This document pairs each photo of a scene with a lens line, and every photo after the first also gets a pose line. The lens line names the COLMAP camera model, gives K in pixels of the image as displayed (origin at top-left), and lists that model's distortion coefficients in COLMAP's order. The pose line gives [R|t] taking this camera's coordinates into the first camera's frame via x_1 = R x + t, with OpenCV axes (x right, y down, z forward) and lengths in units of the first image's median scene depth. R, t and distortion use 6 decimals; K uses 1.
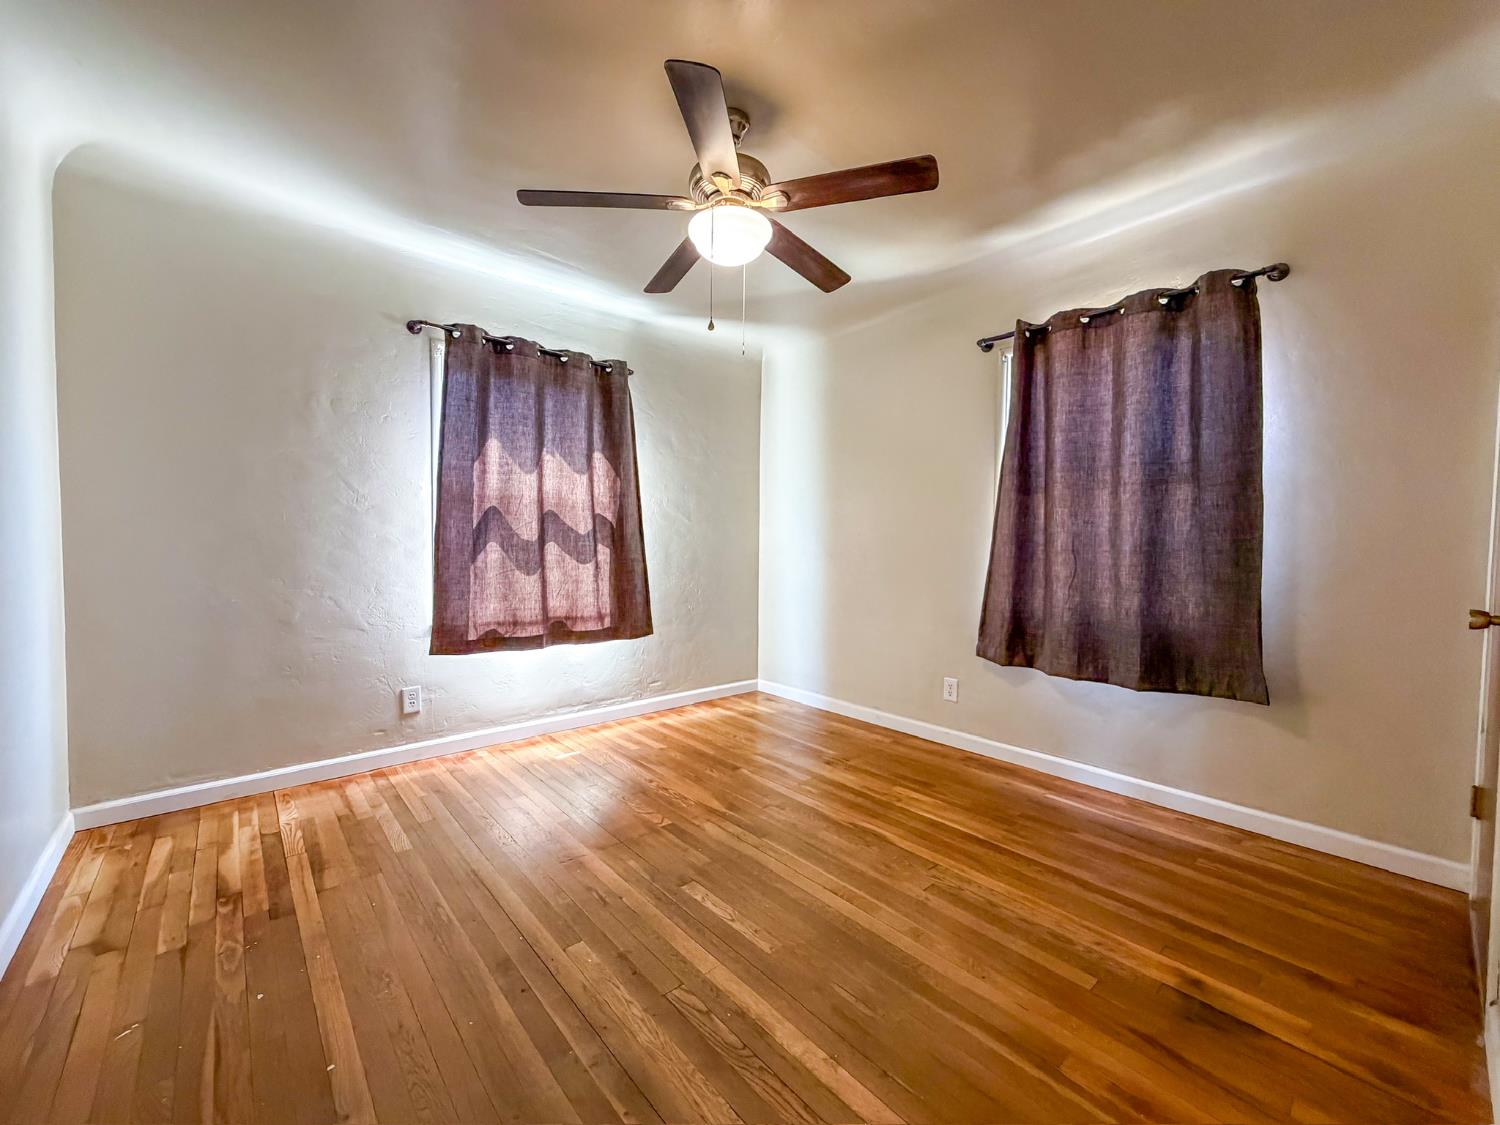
lens RADIAL K [[598.3, 0, 746.0], [0, 598.3, 566.3], [0, 0, 1]] dist [-0.001665, 0.000722]
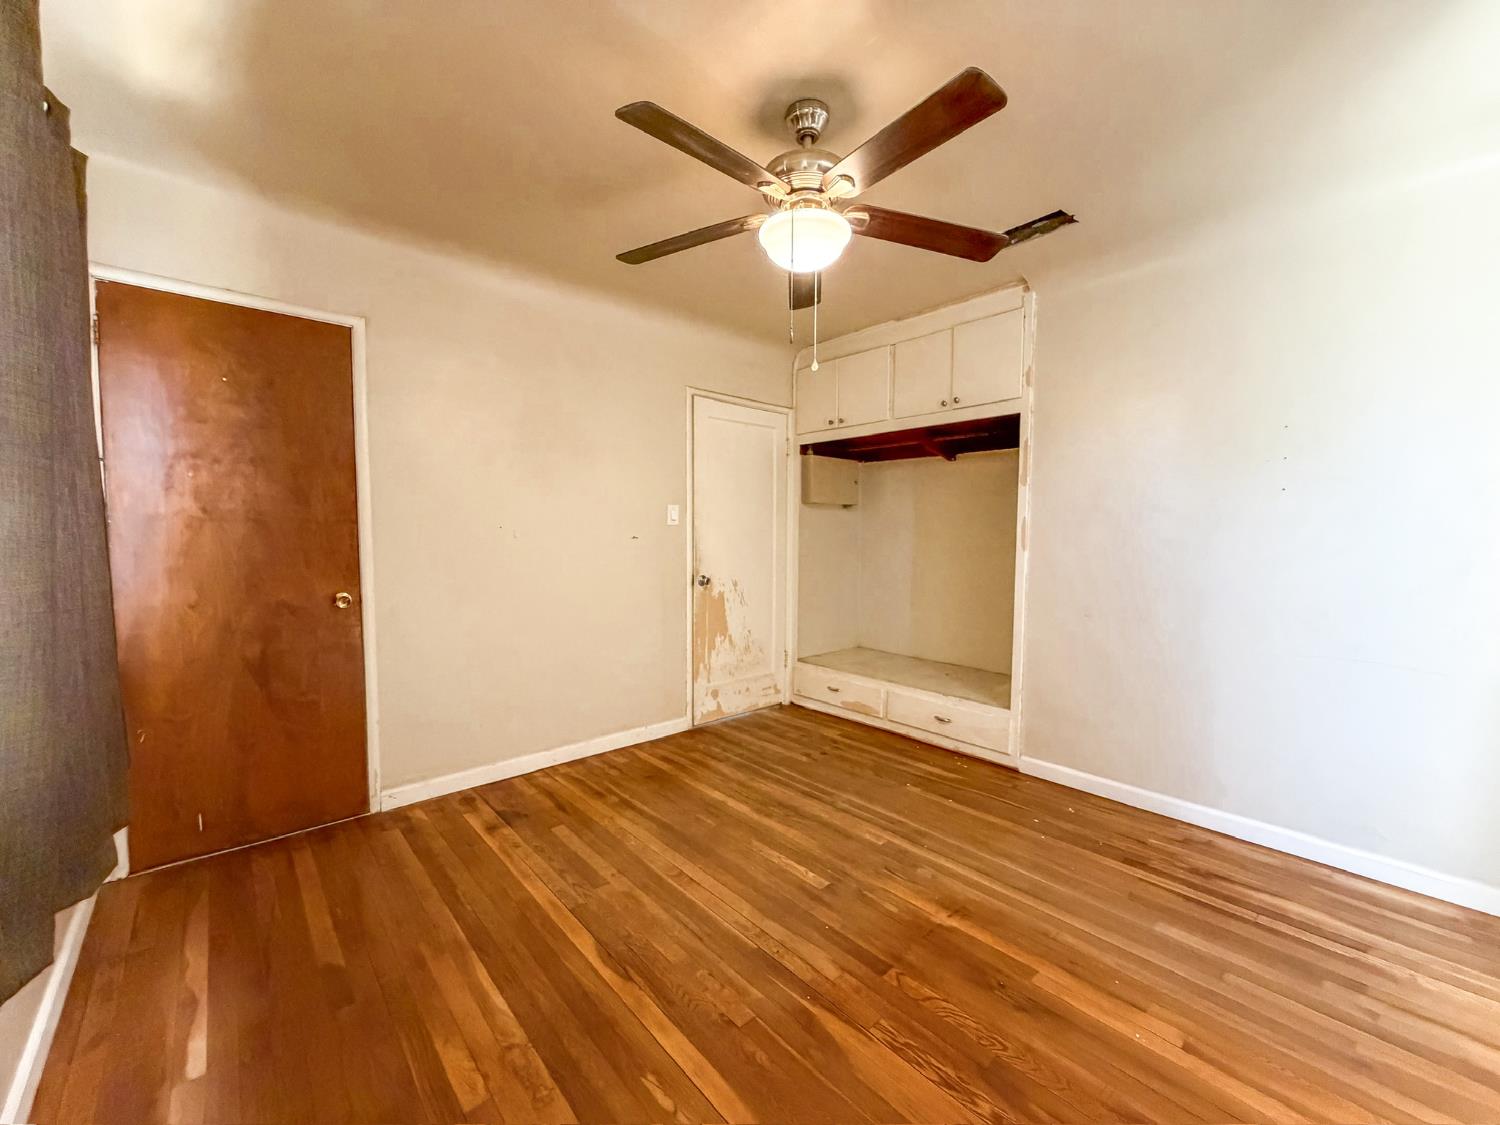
lens RADIAL K [[598.3, 0, 749.4], [0, 598.3, 561.7], [0, 0, 1]] dist [-0.001665, 0.000722]
pose [[-0.999759, -0.017199, -0.013623, 0.061777], [-0.018344, 0.995866, 0.088958, -0.140986], [0.012037, 0.089186, -0.995942, 1.935711]]
